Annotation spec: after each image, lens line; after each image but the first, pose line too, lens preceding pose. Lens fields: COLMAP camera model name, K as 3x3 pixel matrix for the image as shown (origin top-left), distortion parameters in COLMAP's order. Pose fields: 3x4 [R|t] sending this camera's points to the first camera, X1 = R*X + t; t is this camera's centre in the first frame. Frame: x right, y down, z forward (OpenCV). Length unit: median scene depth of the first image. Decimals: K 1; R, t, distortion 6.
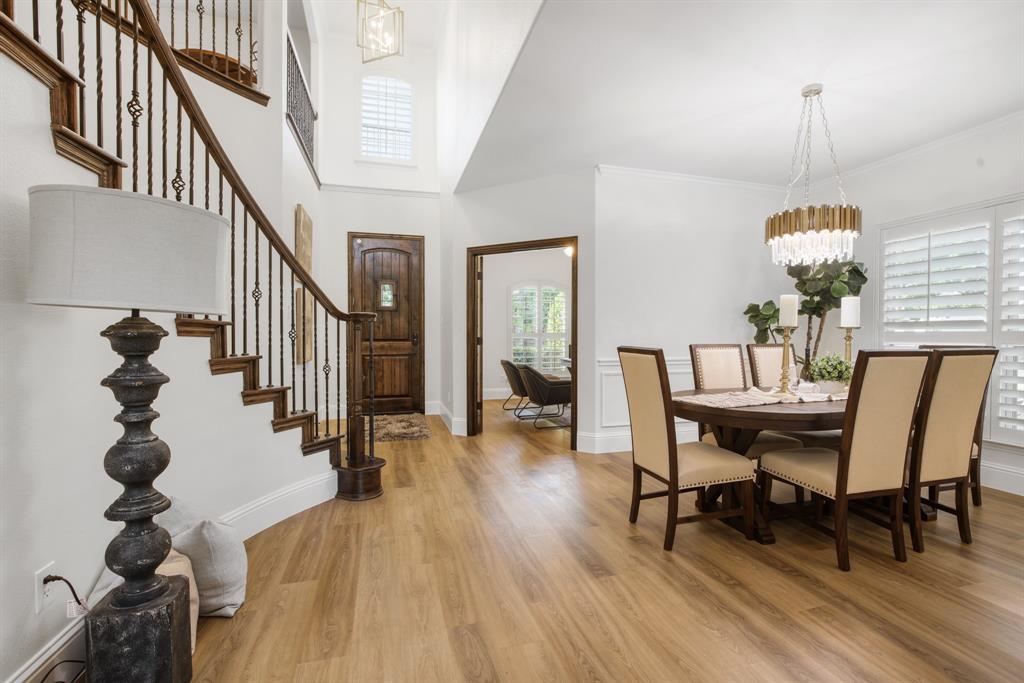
lens RADIAL K [[462.2, 0, 517.9], [0, 462.2, 338.5], [0, 0, 1]] dist [-0.013176, 0.000665]
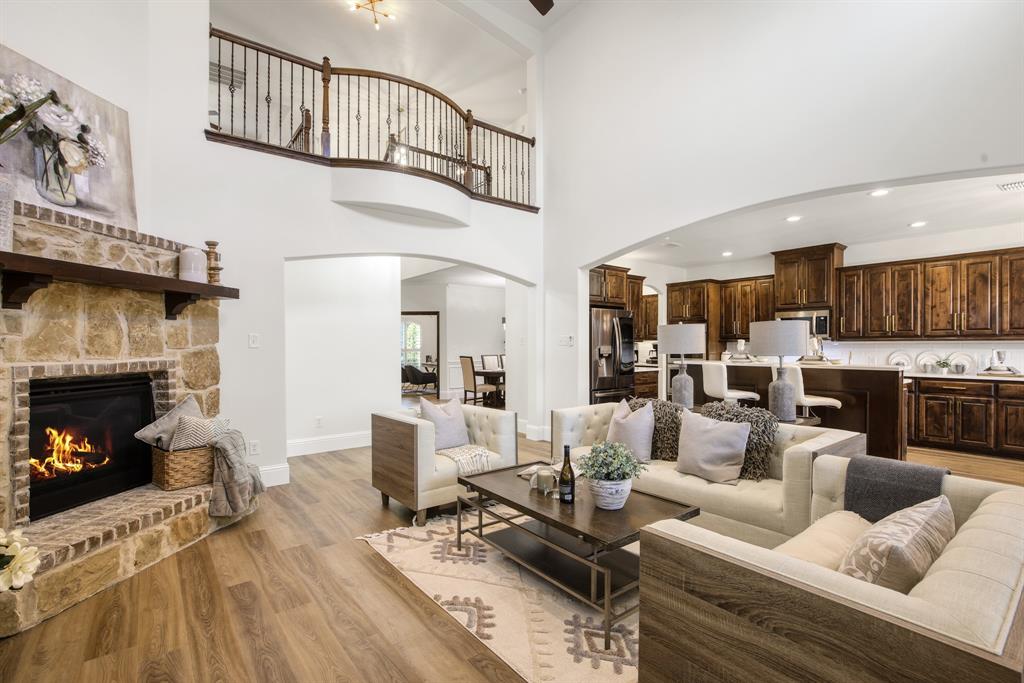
lens RADIAL K [[474.2, 0, 518.1], [0, 474.2, 344.0], [0, 0, 1]] dist [-0.005364, 0.000411]
pose [[0.923595, -0.006627, 0.383312, -0.323066], [0.010012, 0.999927, -0.006836, -0.017826], [-0.383238, 0.010151, 0.923594, -1.065045]]
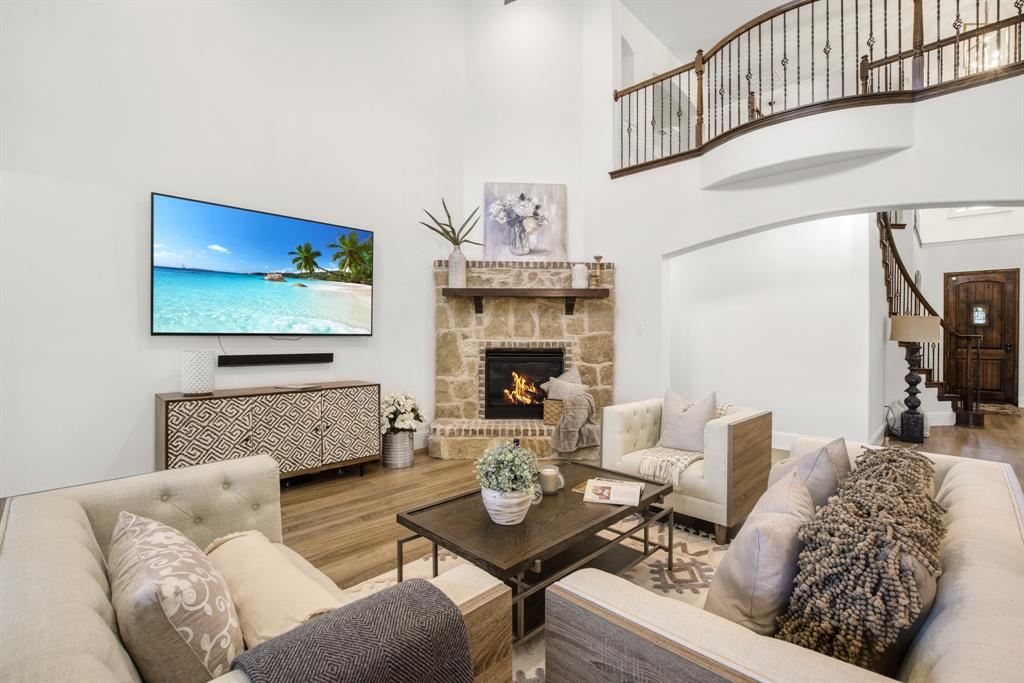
lens RADIAL K [[462.2, 0, 517.9], [0, 462.2, 338.5], [0, 0, 1]] dist [-0.013176, 0.000665]
pose [[0.507892, 0.007299, -0.861390, 0.189243], [-0.011325, 0.999934, 0.001795, -0.012680], [0.861346, 0.008843, 0.507941, -0.880892]]
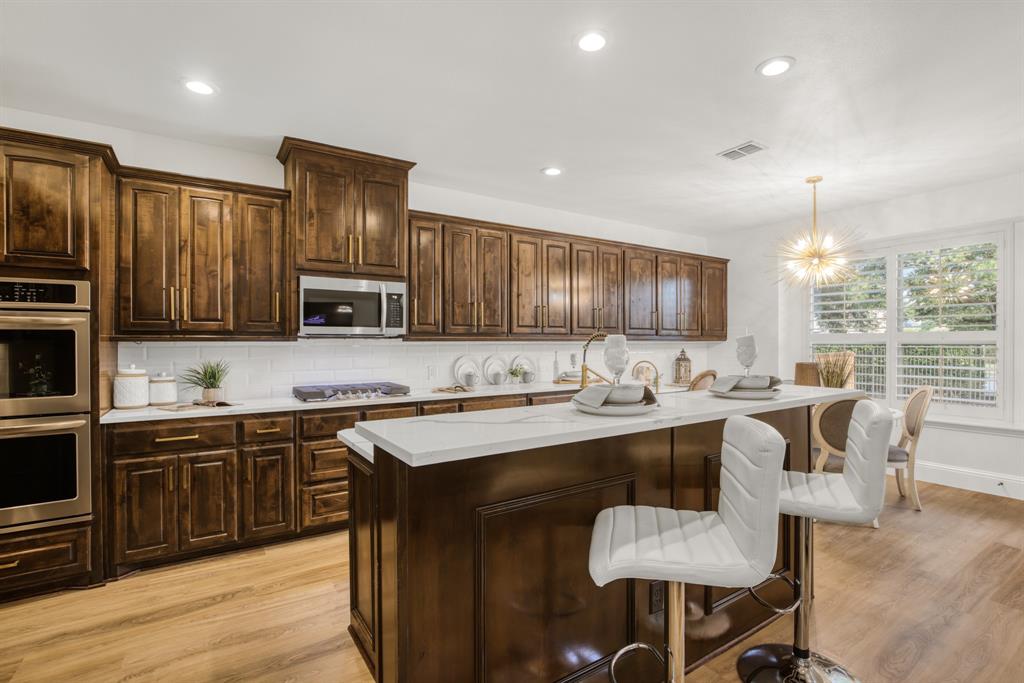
lens RADIAL K [[474.2, 0, 518.1], [0, 474.2, 344.0], [0, 0, 1]] dist [-0.005364, 0.000411]
pose [[-0.310210, -0.008778, 0.950627, 0.154175], [0.010132, 0.999870, 0.012539, -0.027016], [-0.950614, 0.013522, -0.310081, -0.279907]]
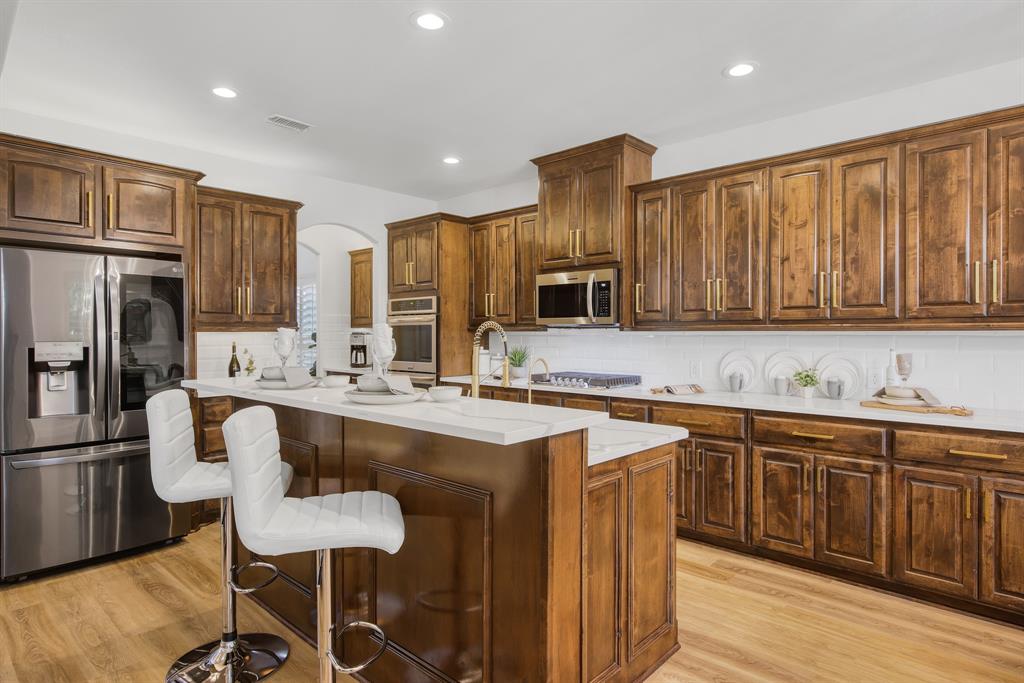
lens RADIAL K [[586.6, 0, 514.4], [0, 586.6, 332.2], [0, 0, 1]] dist [-0.002670, -0.000292]
pose [[0.851293, -0.005430, 0.524662, 0.305320], [0.010220, 0.999928, -0.006232, -0.020185], [-0.524591, 0.010668, 0.851288, -0.847184]]
